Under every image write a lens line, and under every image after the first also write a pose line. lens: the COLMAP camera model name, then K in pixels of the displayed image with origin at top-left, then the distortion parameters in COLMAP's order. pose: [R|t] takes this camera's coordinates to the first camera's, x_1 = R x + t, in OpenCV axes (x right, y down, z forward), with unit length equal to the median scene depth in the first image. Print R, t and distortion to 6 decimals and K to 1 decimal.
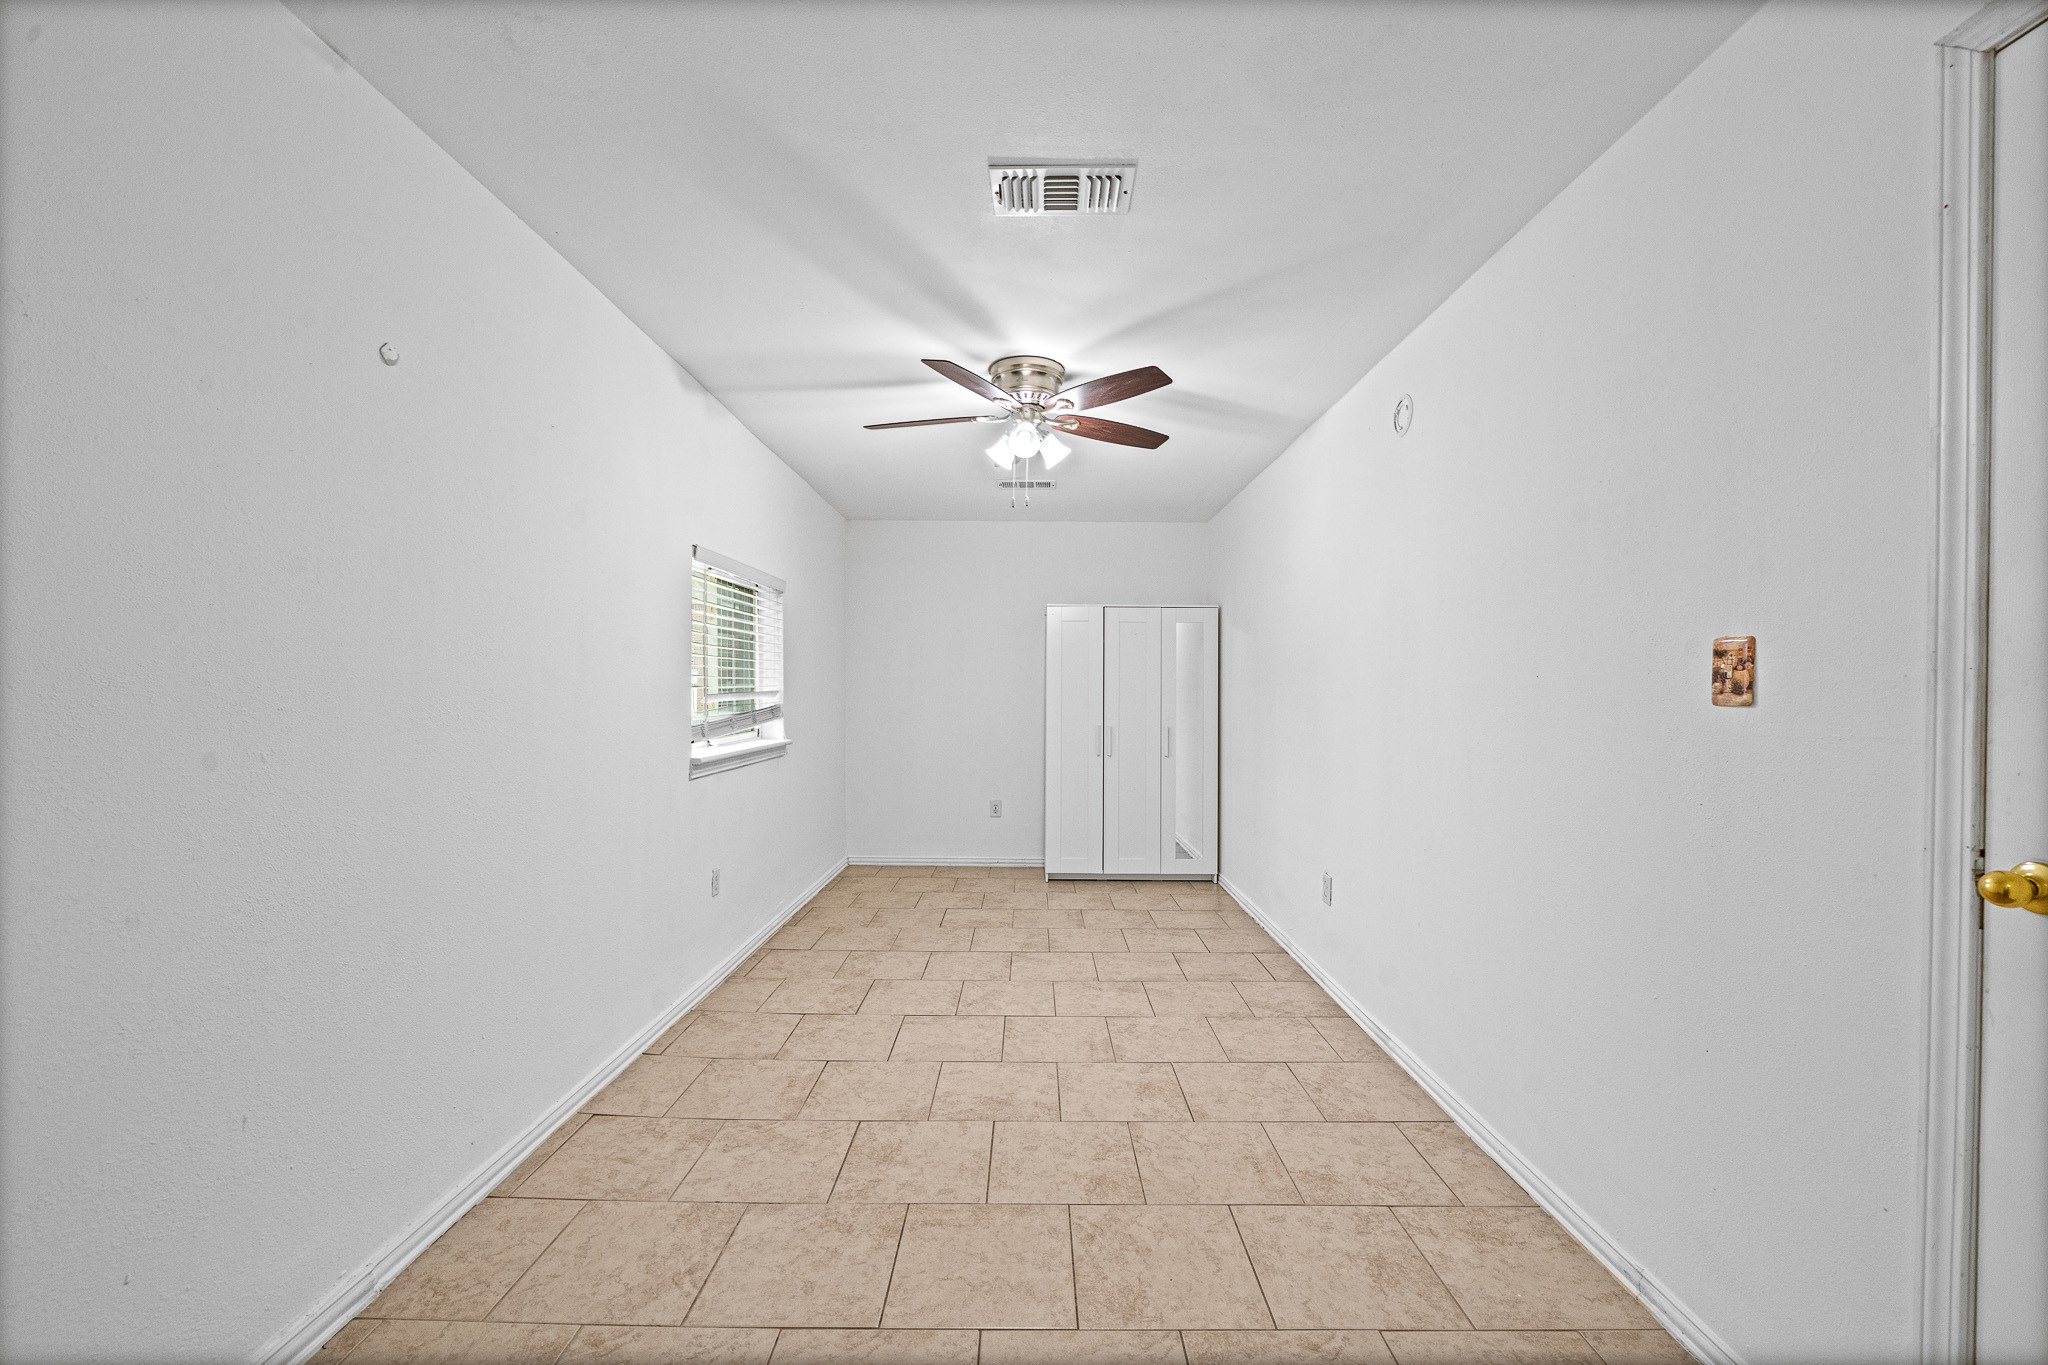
lens RADIAL K [[805.3, 0, 1025.5], [0, 805.3, 692.9], [0, 0, 1]] dist [-0.003065, -0.000297]
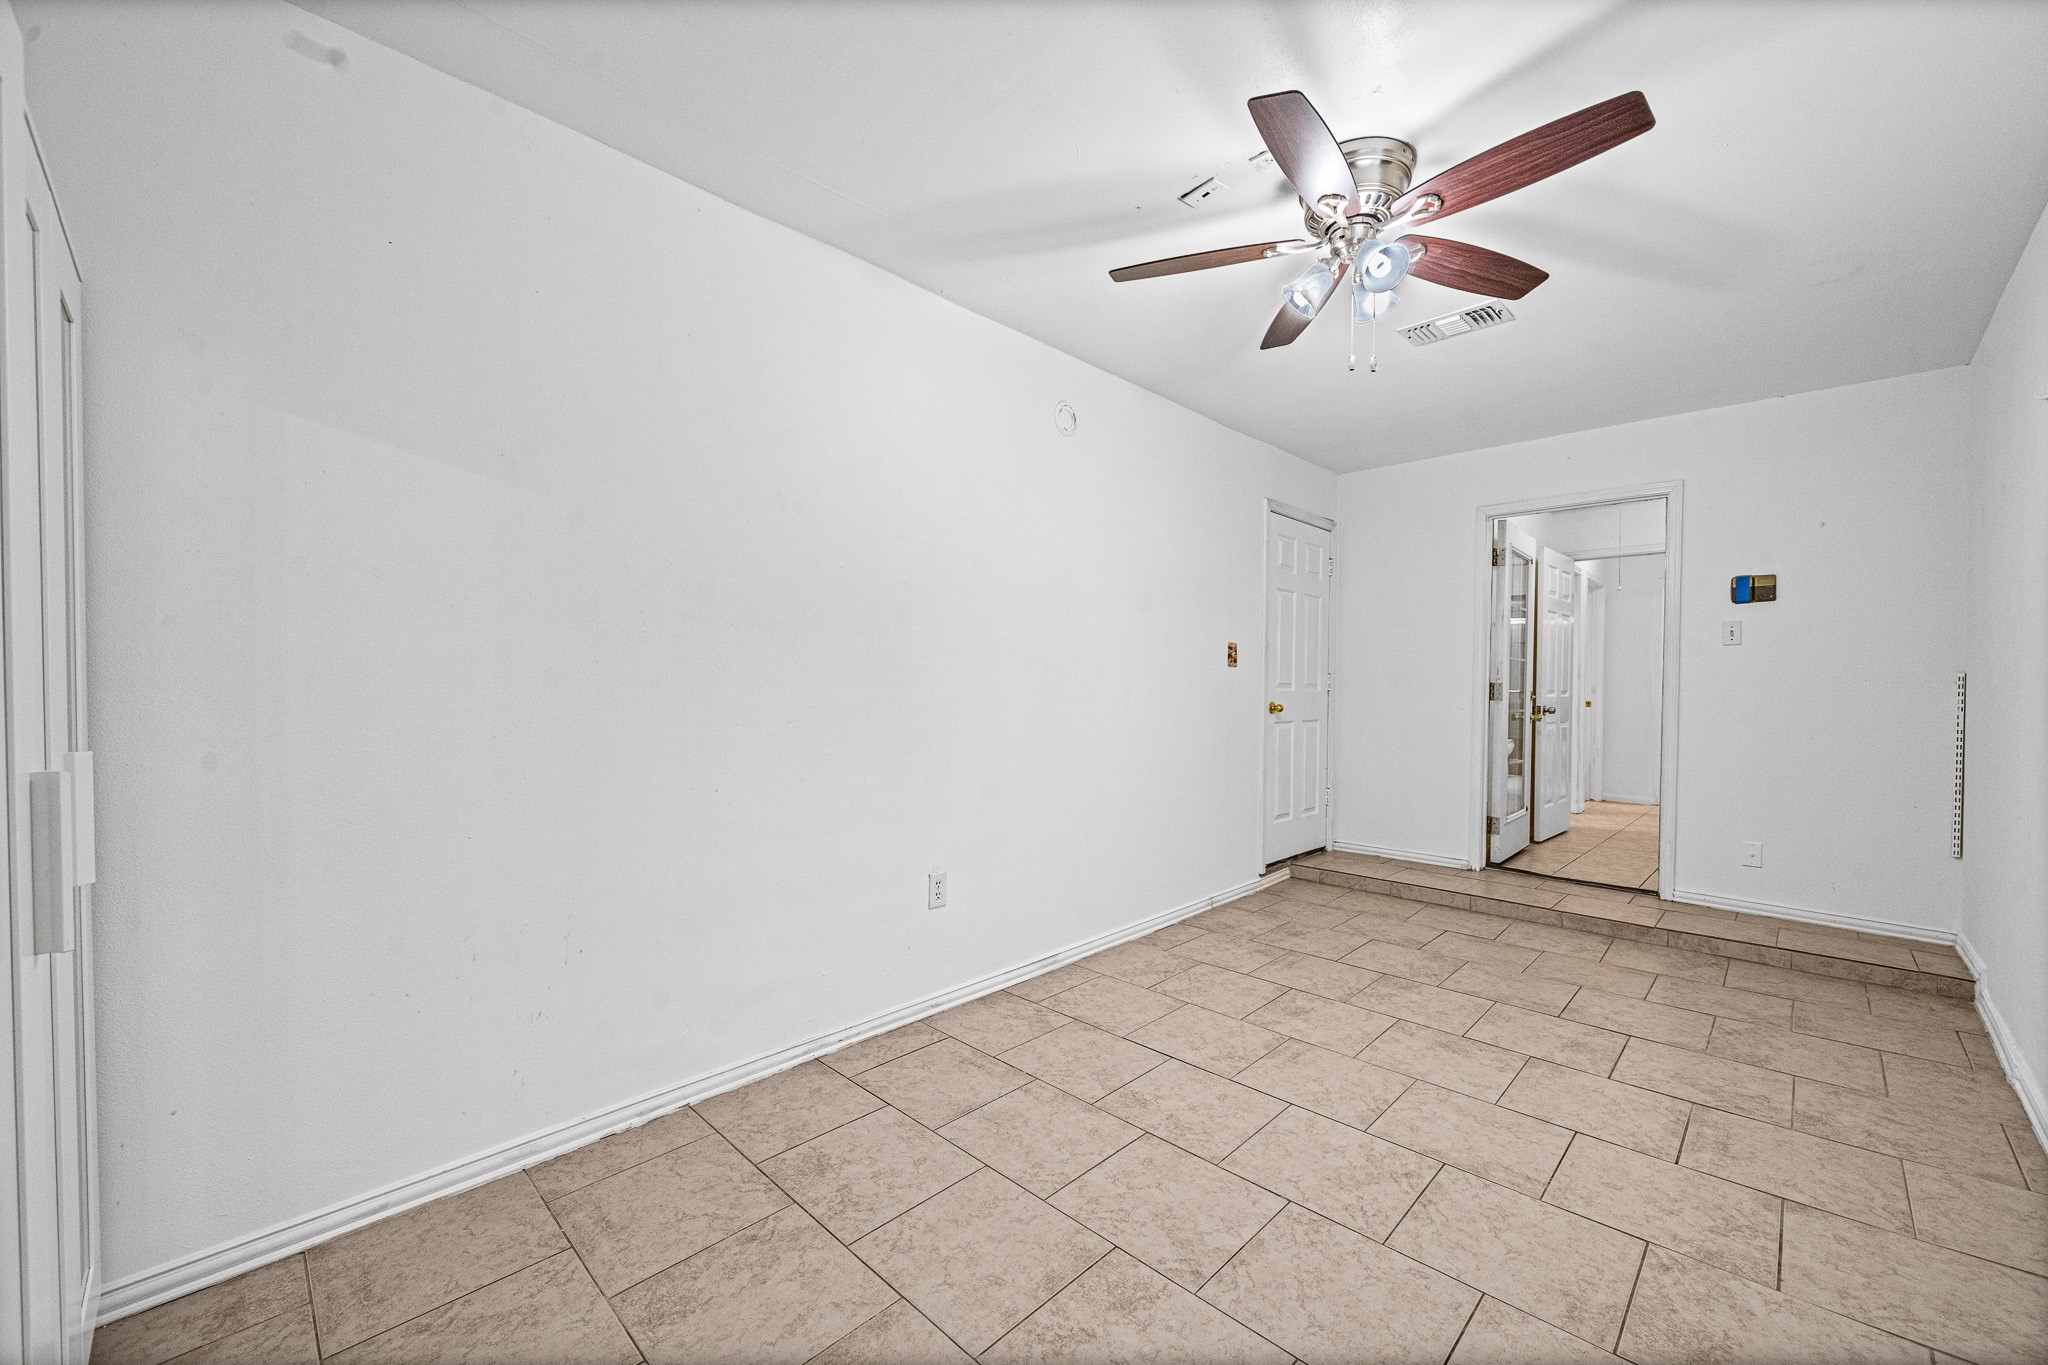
lens RADIAL K [[805.3, 0, 1026.3], [0, 805.3, 689.9], [0, 0, 1]] dist [-0.003065, -0.000297]
pose [[-0.718612, -0.015027, 0.695249, -0.313709], [-0.009126, 0.999884, 0.012179, 0.037287], [-0.695352, 0.002407, -0.718666, 1.871732]]
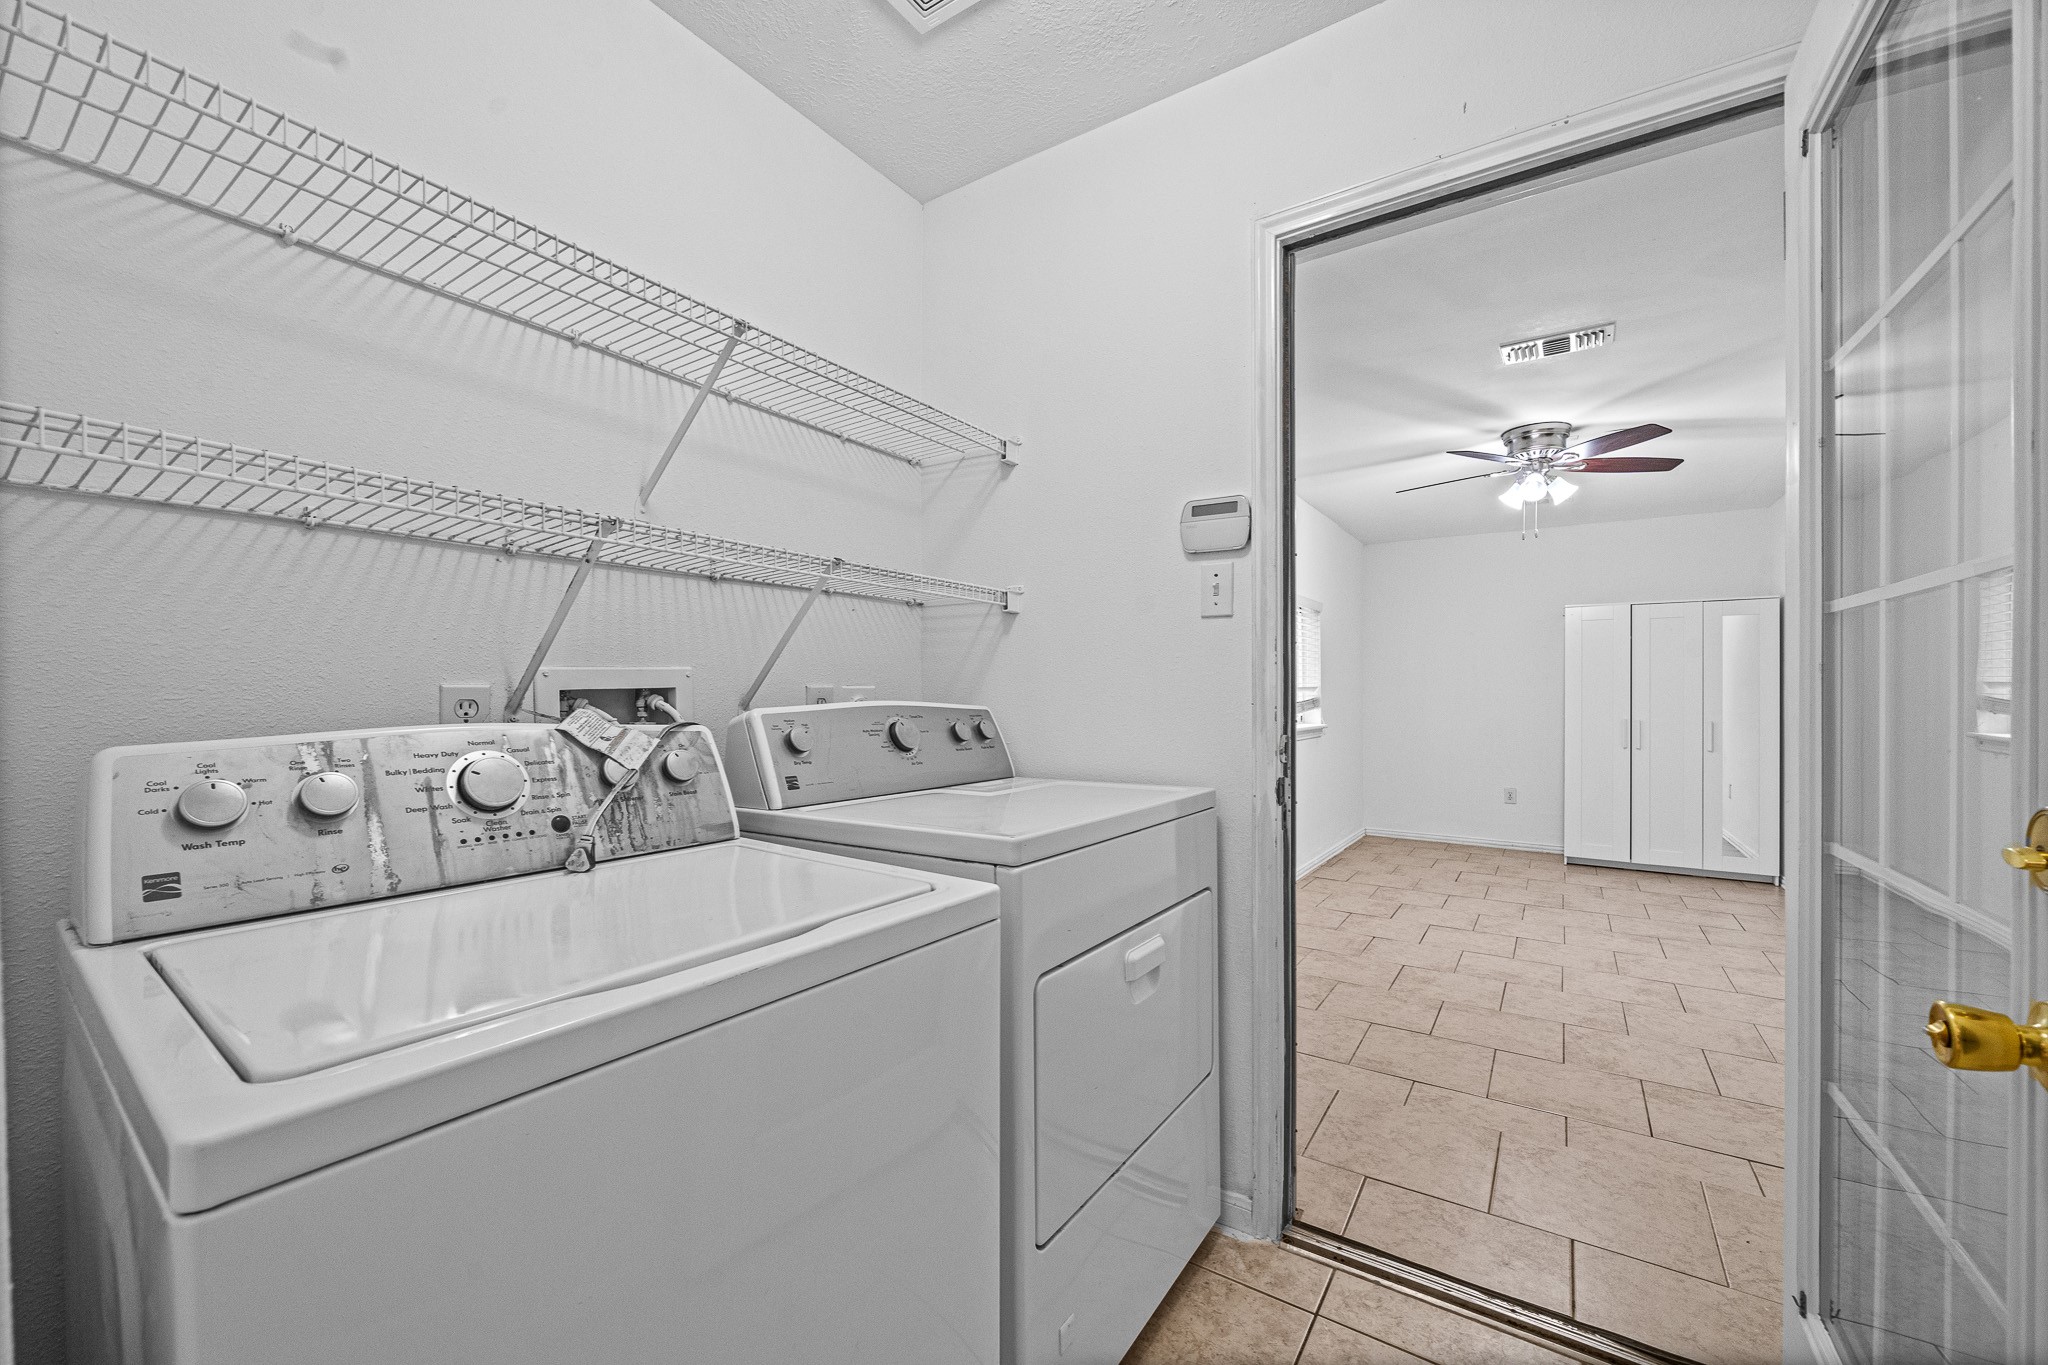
lens RADIAL K [[805.3, 0, 1025.2], [0, 805.3, 694.1], [0, 0, 1]] dist [-0.003065, -0.000297]
pose [[0.835000, -0.002120, -0.550247, 0.029053], [0.000270, 0.999994, -0.003442, 0.021515], [0.550251, 0.002725, 0.834995, -0.560000]]
